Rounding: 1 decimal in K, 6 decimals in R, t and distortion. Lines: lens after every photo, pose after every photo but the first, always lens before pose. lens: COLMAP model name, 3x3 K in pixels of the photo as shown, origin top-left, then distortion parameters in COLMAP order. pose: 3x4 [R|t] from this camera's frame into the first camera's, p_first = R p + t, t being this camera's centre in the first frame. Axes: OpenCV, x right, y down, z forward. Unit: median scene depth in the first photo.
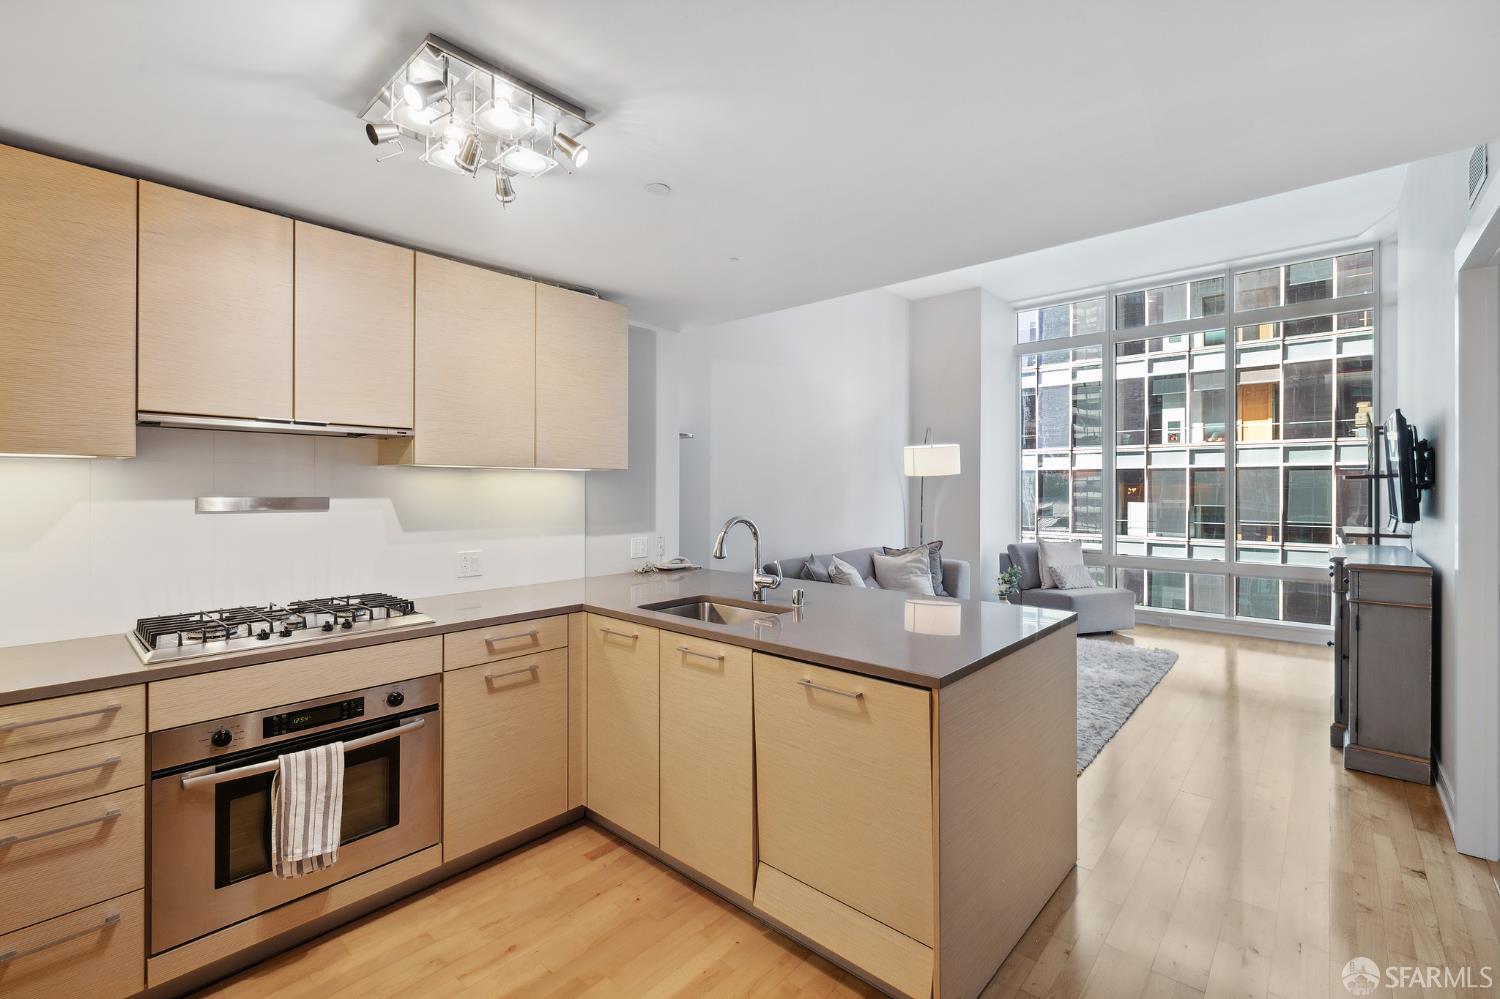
lens RADIAL K [[646.1, 0, 740.4], [0, 646.1, 488.3], [0, 0, 1]] dist [0.003417, 0.000152]
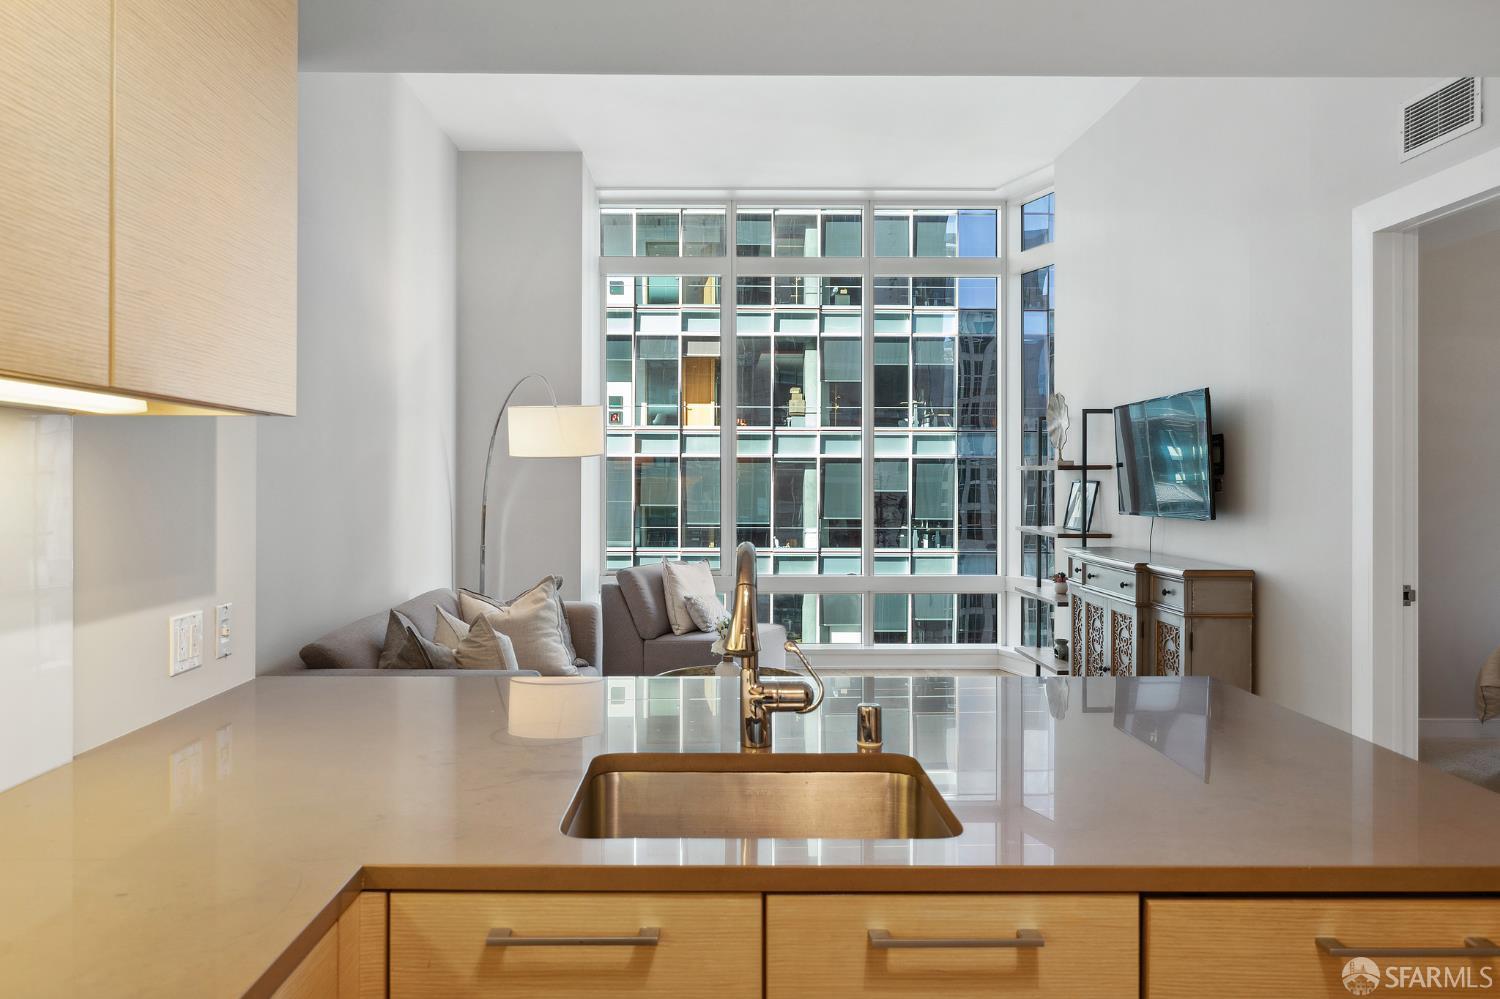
lens RADIAL K [[991.6, 0, 734.1], [0, 991.6, 490.4], [0, 0, 1]] dist [-0.001263, -0.003476]
pose [[0.734886, -0.002736, 0.678186, -0.034322], [-0.001796, 0.999981, 0.005981, 0.000738], [-0.678189, -0.005614, 0.734866, 0.046408]]
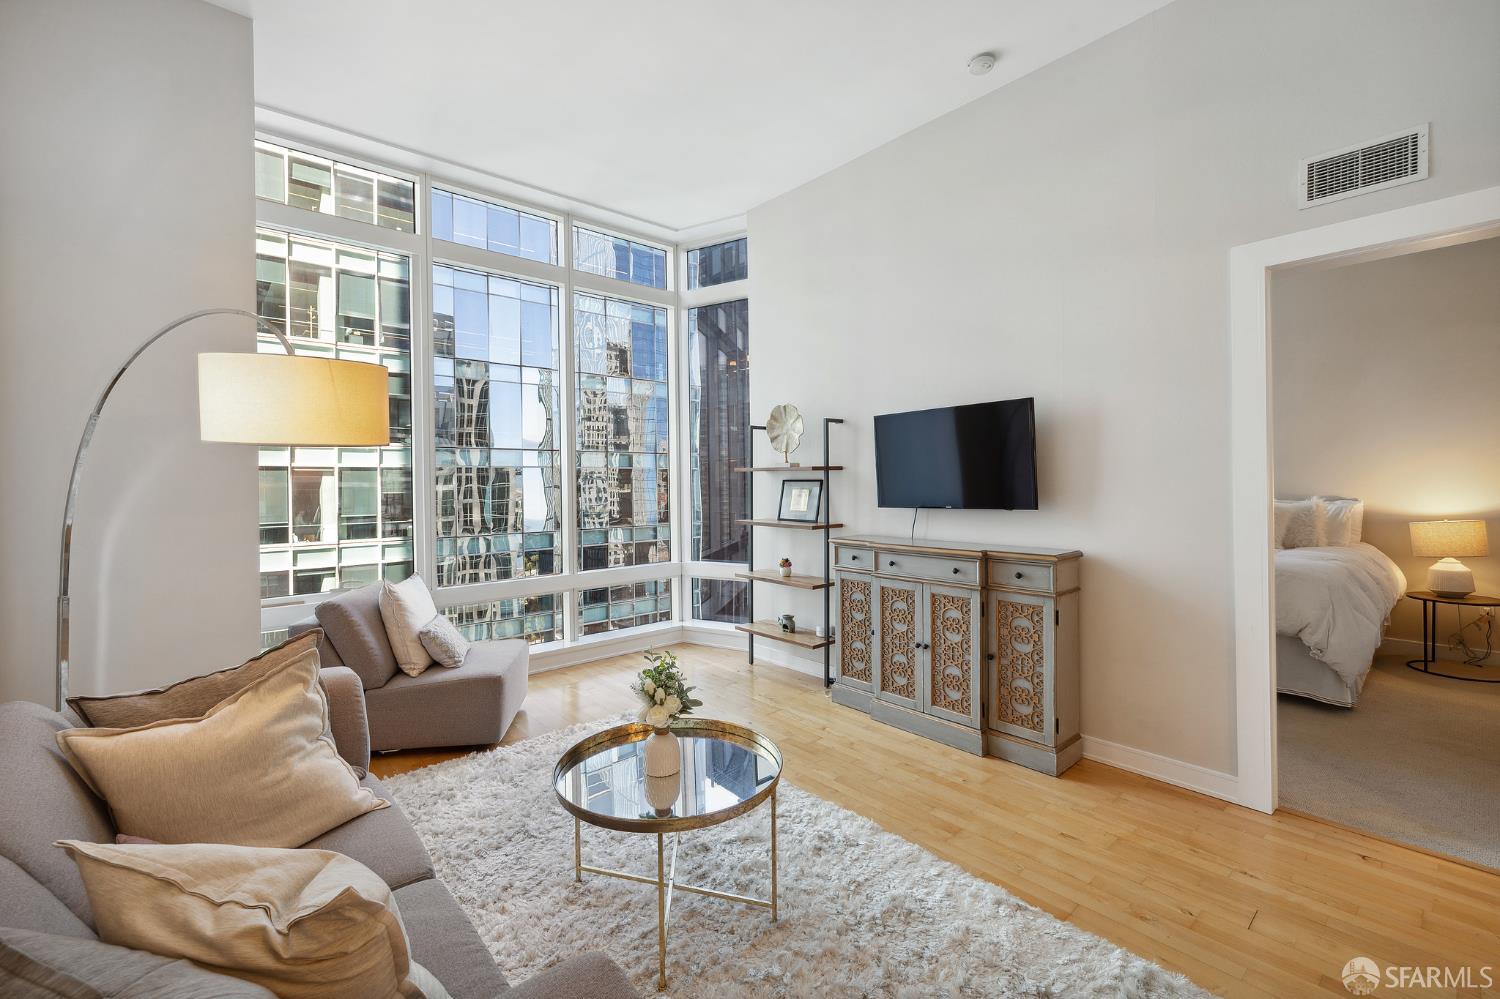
lens RADIAL K [[646.1, 0, 750.8], [0, 646.1, 483.7], [0, 0, 1]] dist [0.003417, 0.000152]
pose [[0.136781, -0.002274, 0.990599, -0.003088], [0.012432, 0.999923, 0.000579, 0.000508], [-0.990523, 0.012235, 0.136799, 0.133168]]
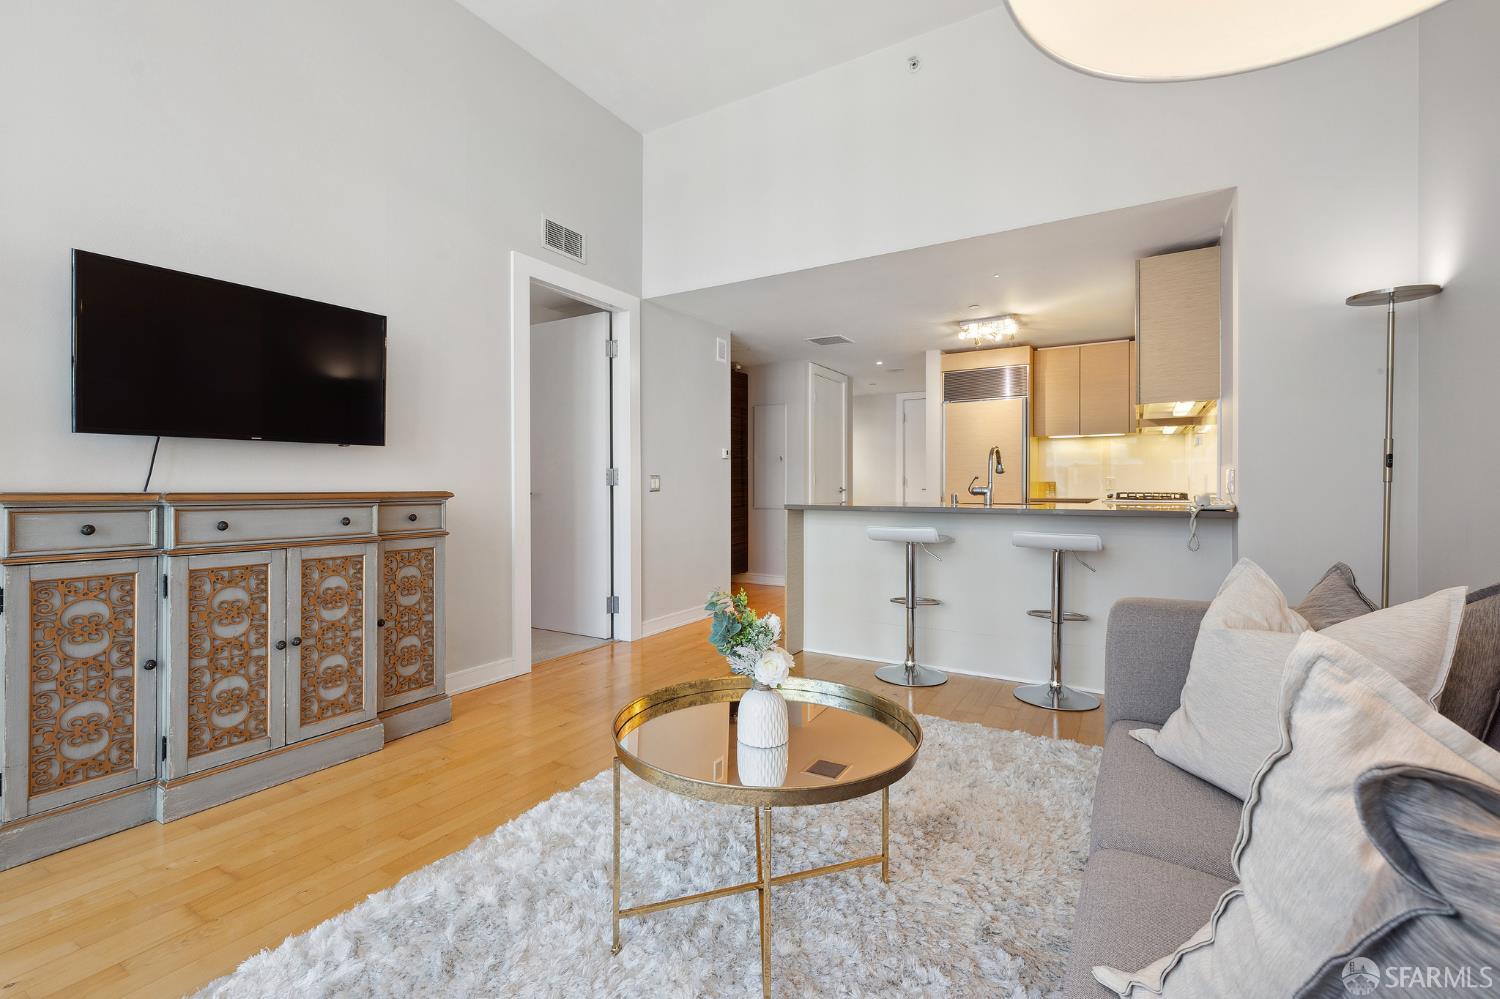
lens RADIAL K [[646.1, 0, 749.0], [0, 646.1, 488.5], [0, 0, 1]] dist [0.003417, 0.000152]
pose [[-0.985260, 0.001121, -0.171061, 0.073871], [-0.000114, 0.999974, 0.007209, 0.010867], [0.171064, 0.007123, -0.985234, 0.202996]]
